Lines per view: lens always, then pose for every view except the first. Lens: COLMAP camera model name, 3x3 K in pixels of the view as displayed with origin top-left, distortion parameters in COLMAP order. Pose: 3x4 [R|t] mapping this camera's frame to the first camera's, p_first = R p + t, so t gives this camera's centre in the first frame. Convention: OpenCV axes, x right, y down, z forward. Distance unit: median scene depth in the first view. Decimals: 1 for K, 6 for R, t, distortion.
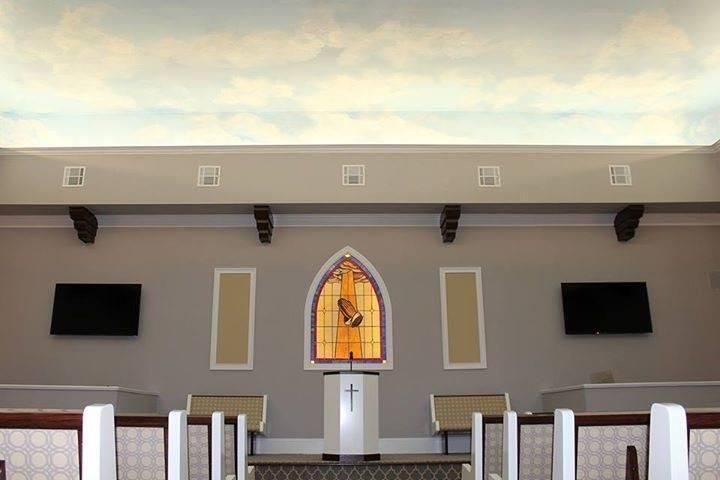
lens RADIAL K [[627.7, 0, 350.0], [0, 627.7, 241.6], [0, 0, 1]] dist [-0.184226, 0.204692]
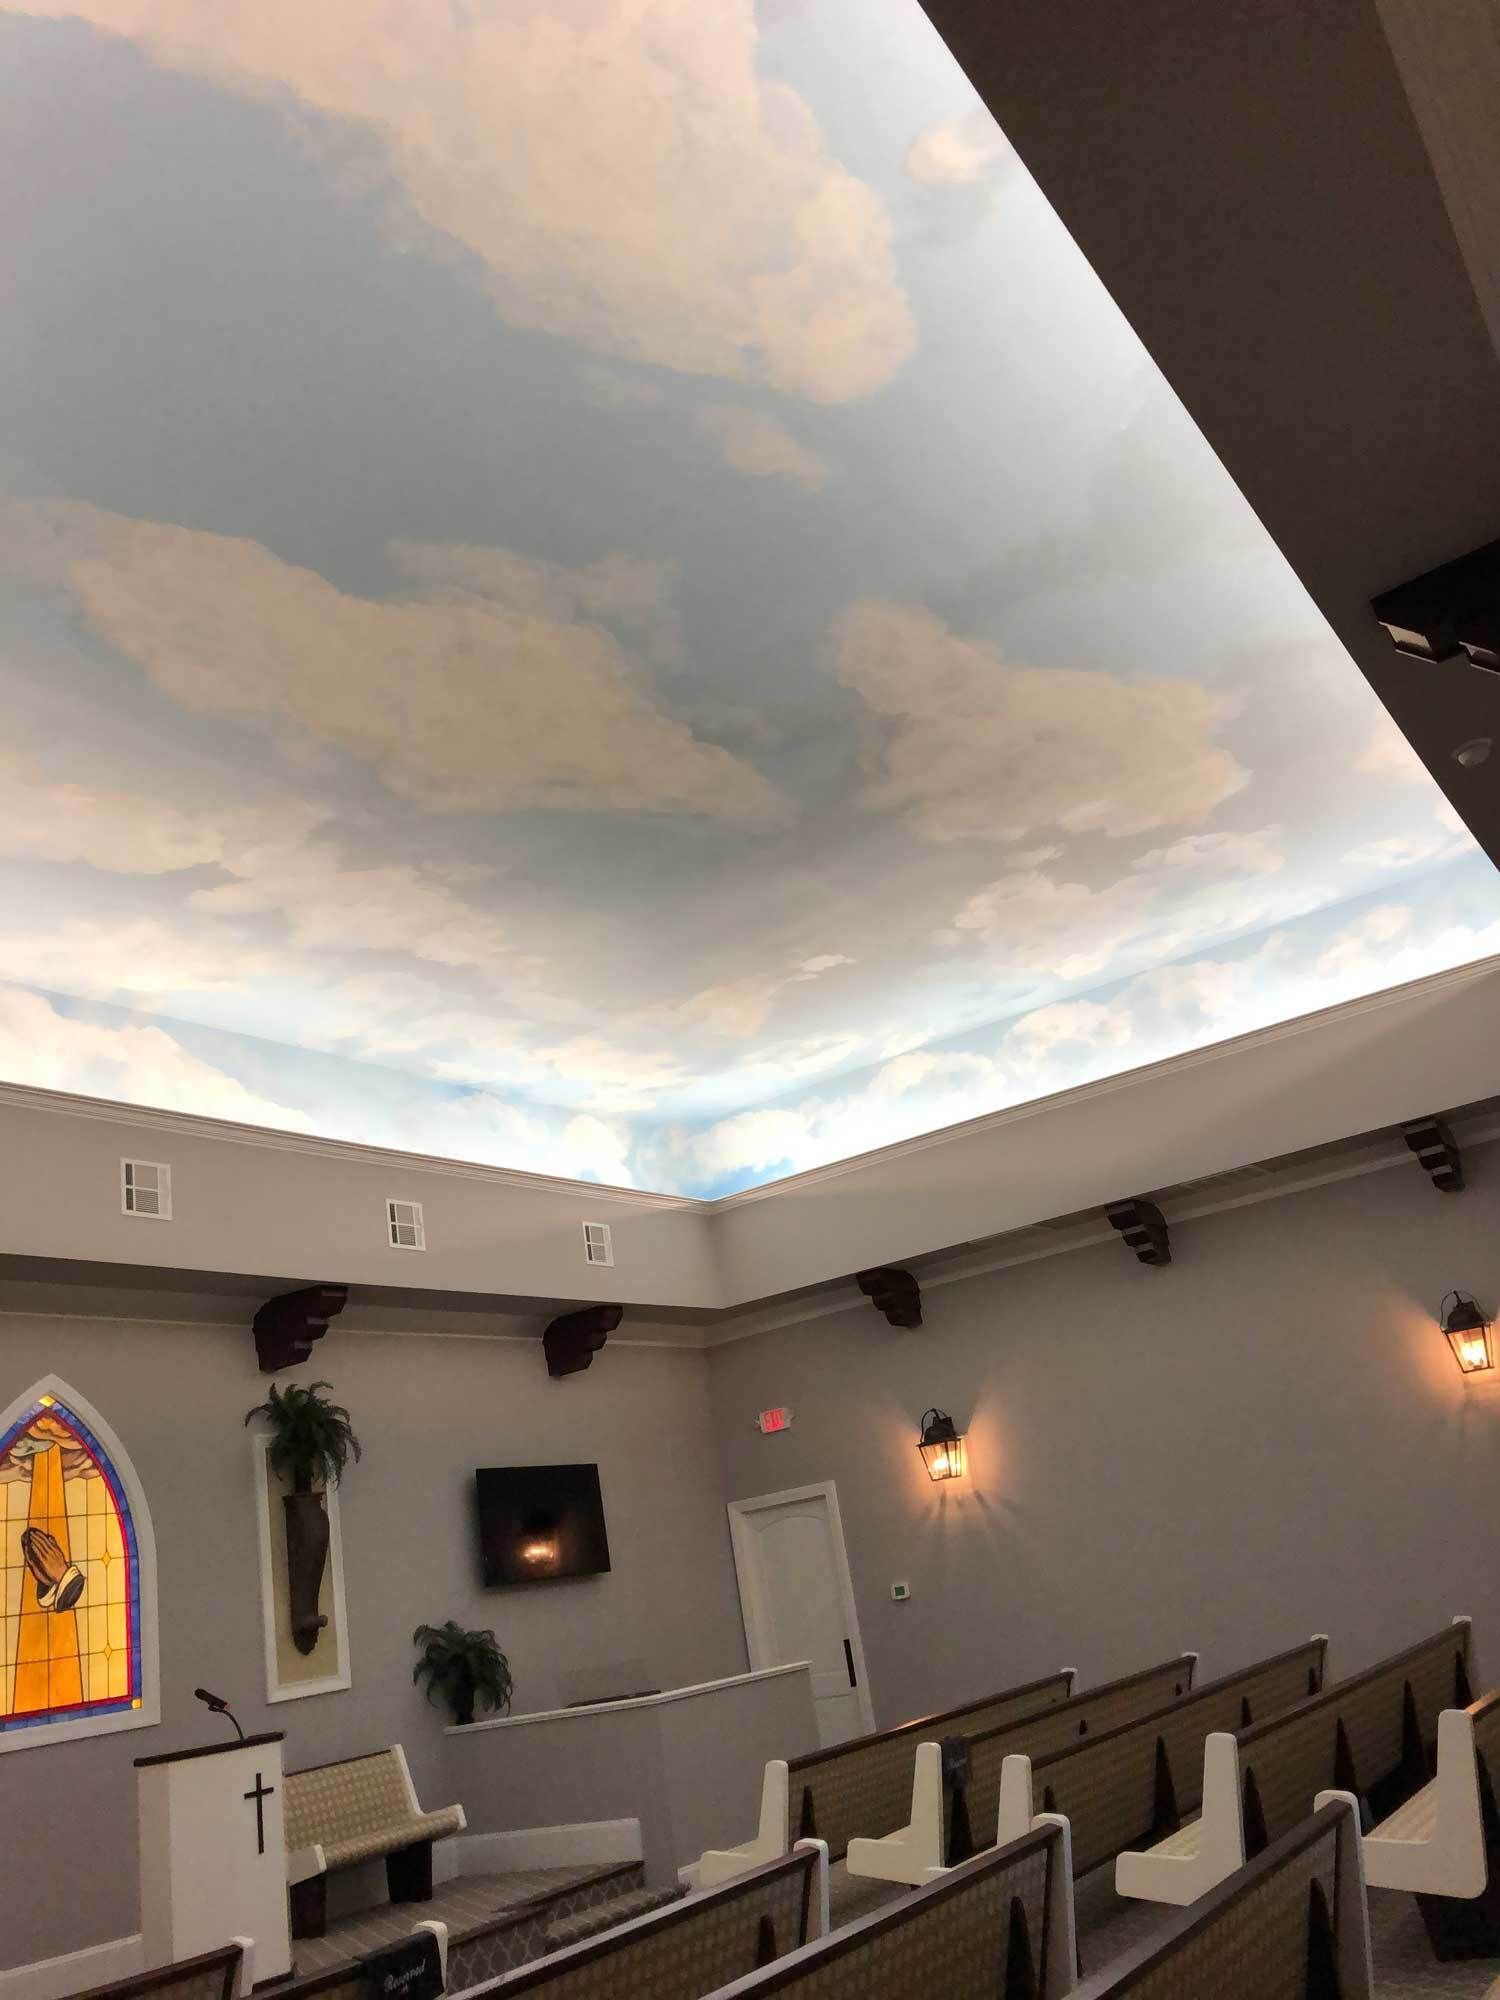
lens RADIAL K [[1598.4, 0, 750.0], [0, 1598.4, 1000.0], [0, 0, 1]] dist [0.006045, 0.010444]
pose [[0.571912, 0.209256, 0.793176, -0.568183], [-0.070512, 0.975878, -0.206614, -0.042218], [-0.817279, 0.062237, 0.572872, 0.133305]]
